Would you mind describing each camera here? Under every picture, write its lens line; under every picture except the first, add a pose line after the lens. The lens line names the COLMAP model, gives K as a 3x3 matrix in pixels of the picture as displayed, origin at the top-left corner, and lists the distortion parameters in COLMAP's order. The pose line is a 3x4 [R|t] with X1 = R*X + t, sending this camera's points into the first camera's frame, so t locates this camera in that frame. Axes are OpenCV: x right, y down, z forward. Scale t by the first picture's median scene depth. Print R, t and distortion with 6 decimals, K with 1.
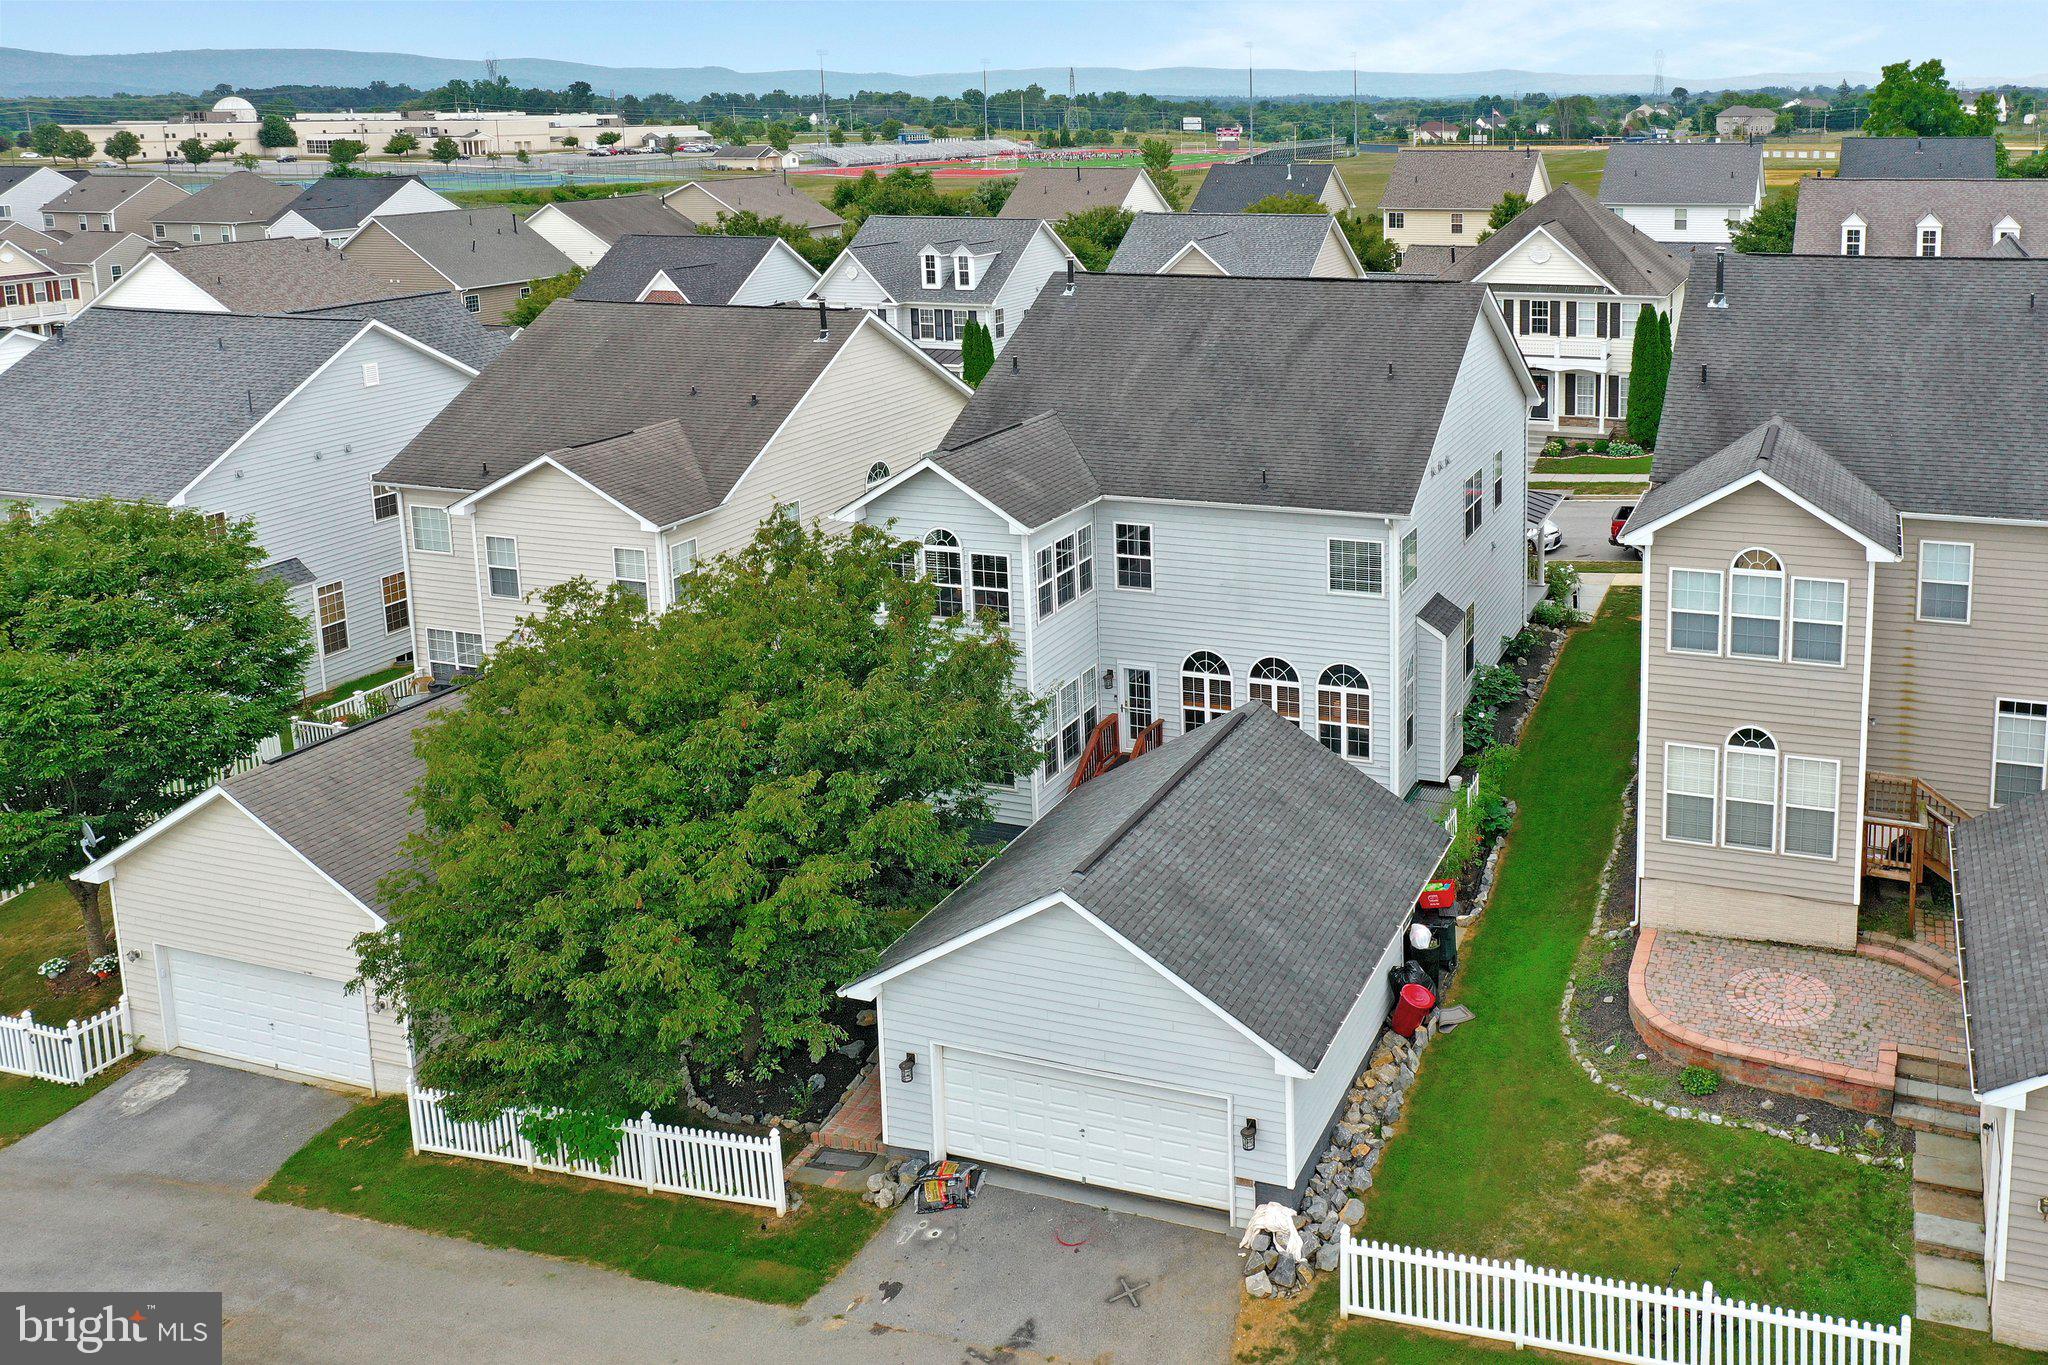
lens RADIAL K [[1697.8, 0, 1356.7], [0, 1697.8, 396.9], [0, 0, 1]] dist [-0.004994, -0.002938]
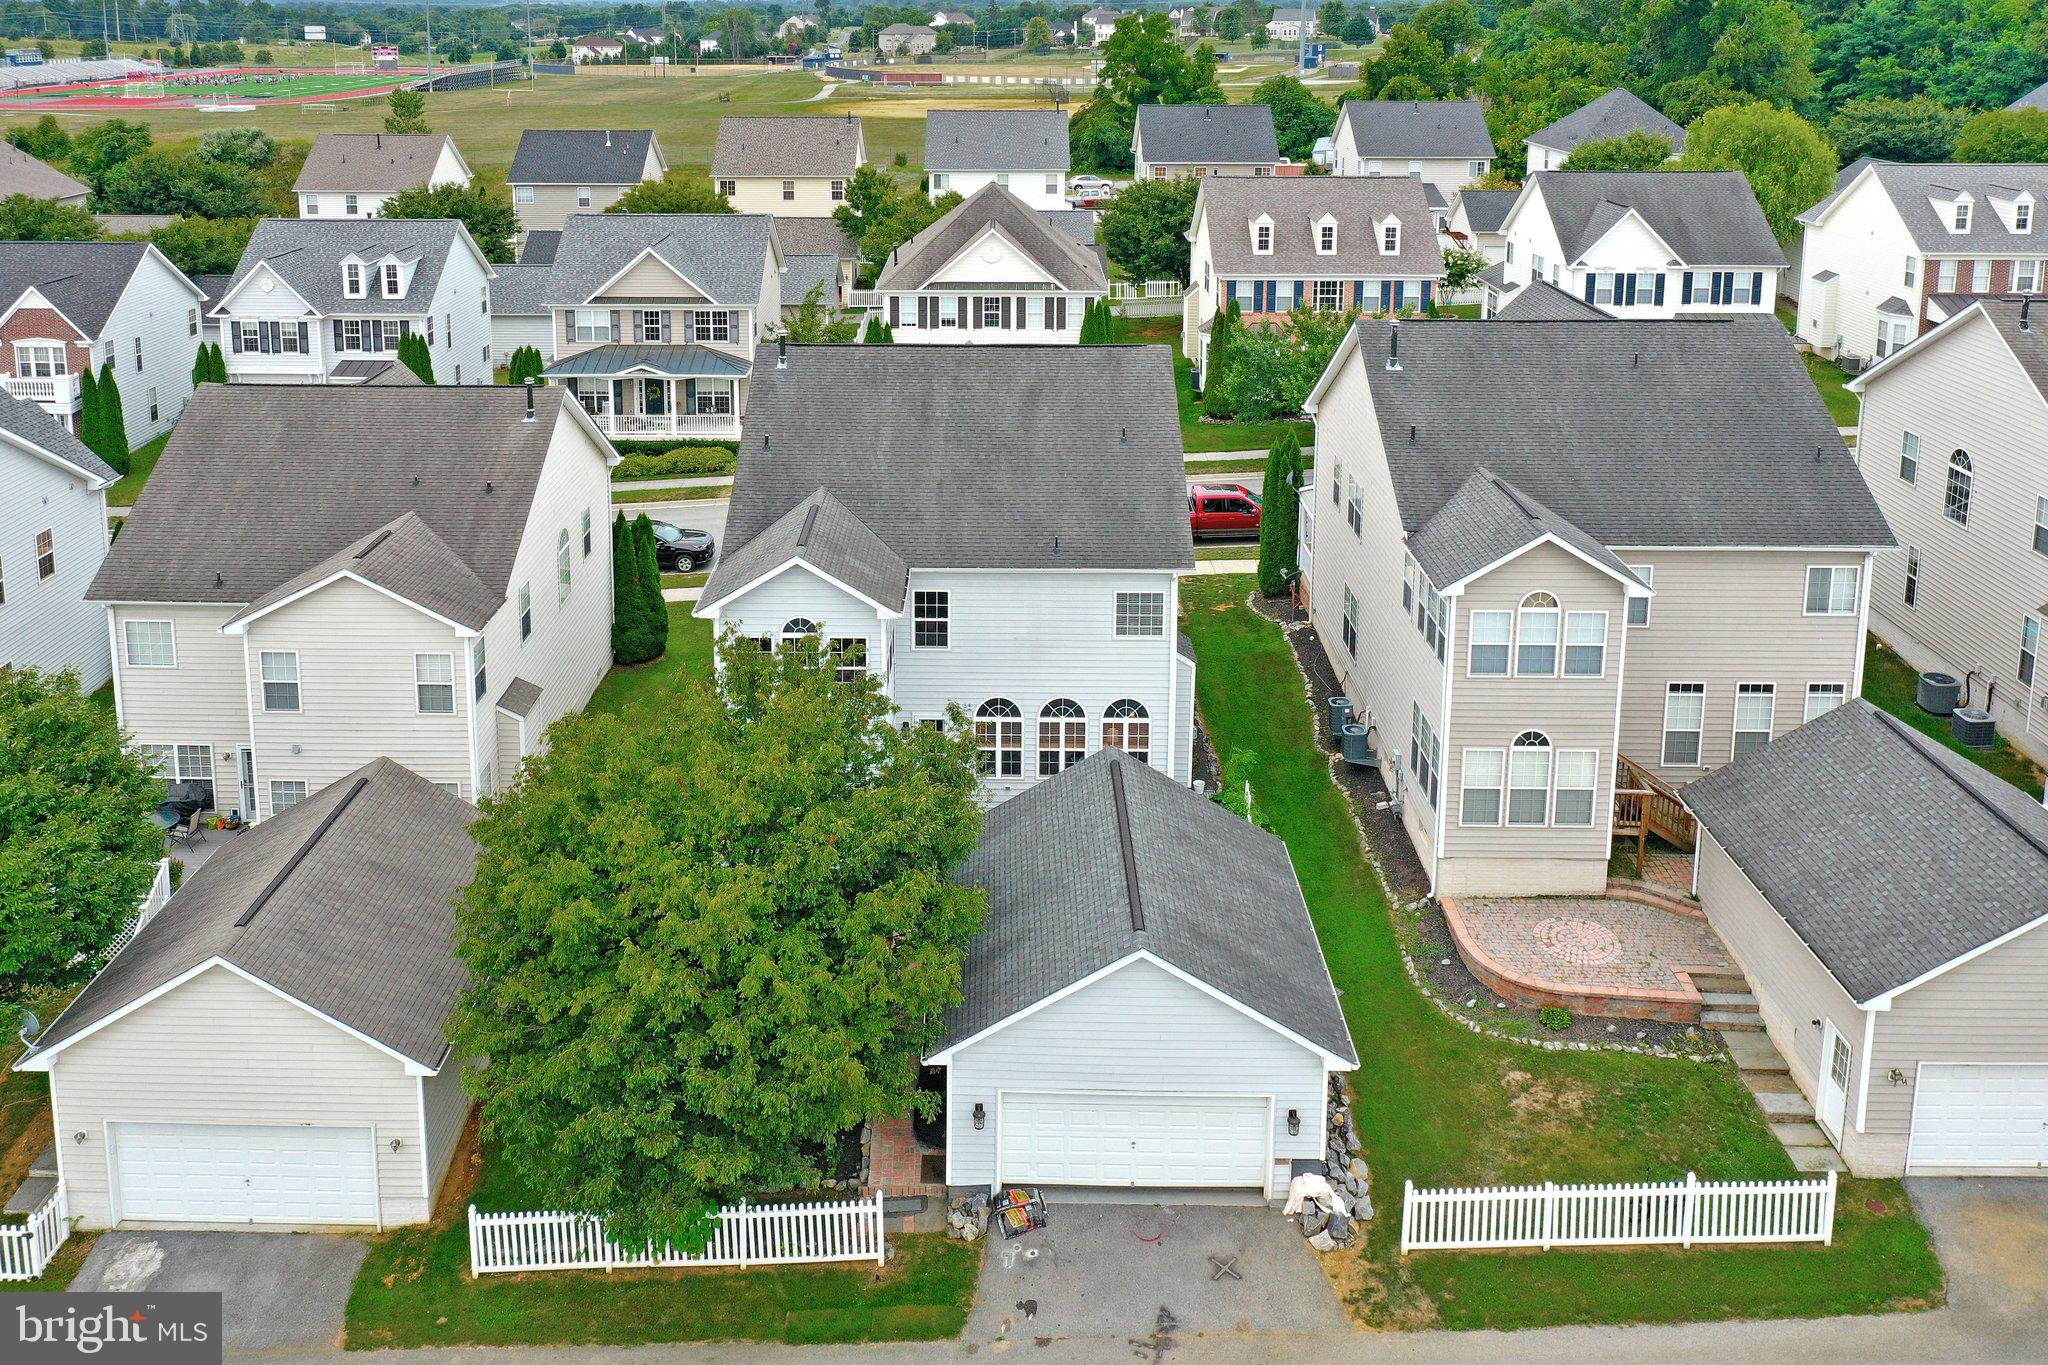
lens RADIAL K [[1712.5, 0, 970.0], [0, 1712.5, 285.6], [0, 0, 1]] dist [-0.002679, -0.007718]
pose [[0.958731, -0.038731, 0.281666, -0.505778], [0.040507, 0.999179, -0.000486, -0.151334], [-0.281416, 0.011876, 0.959512, -0.114305]]
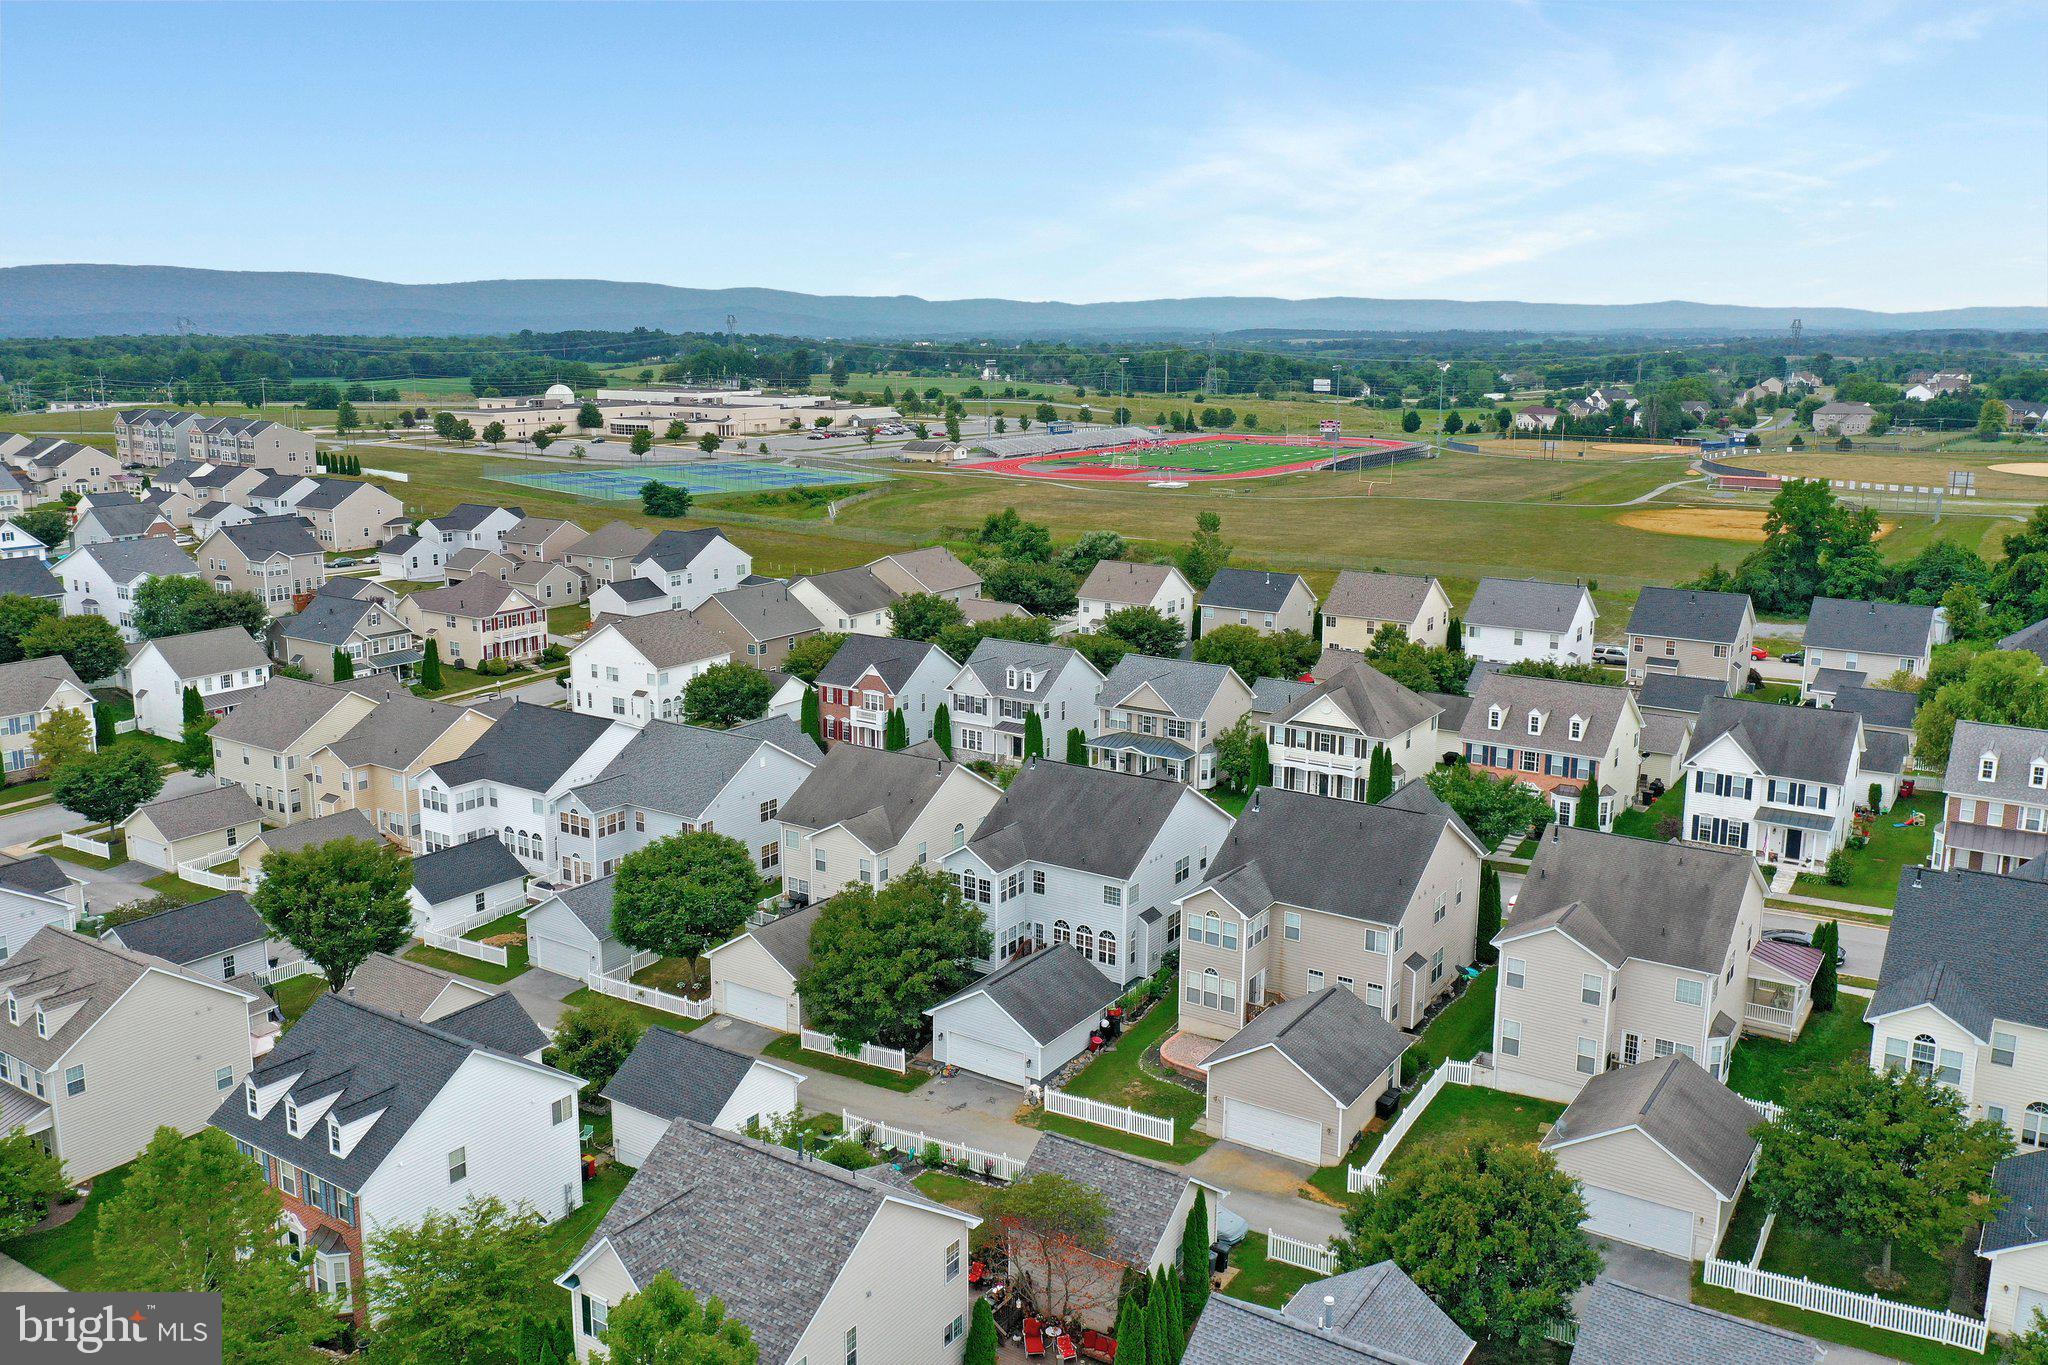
lens RADIAL K [[1685.5, 0, 1024.0], [0, 1685.5, 682.5], [0, 0, 1]] dist [-0.008042, -0.001928]
pose [[0.958552, 0.067573, -0.276789, 0.694834], [-0.054972, 0.997078, 0.053043, -0.446984], [0.279565, -0.035629, 0.959466, -1.928984]]
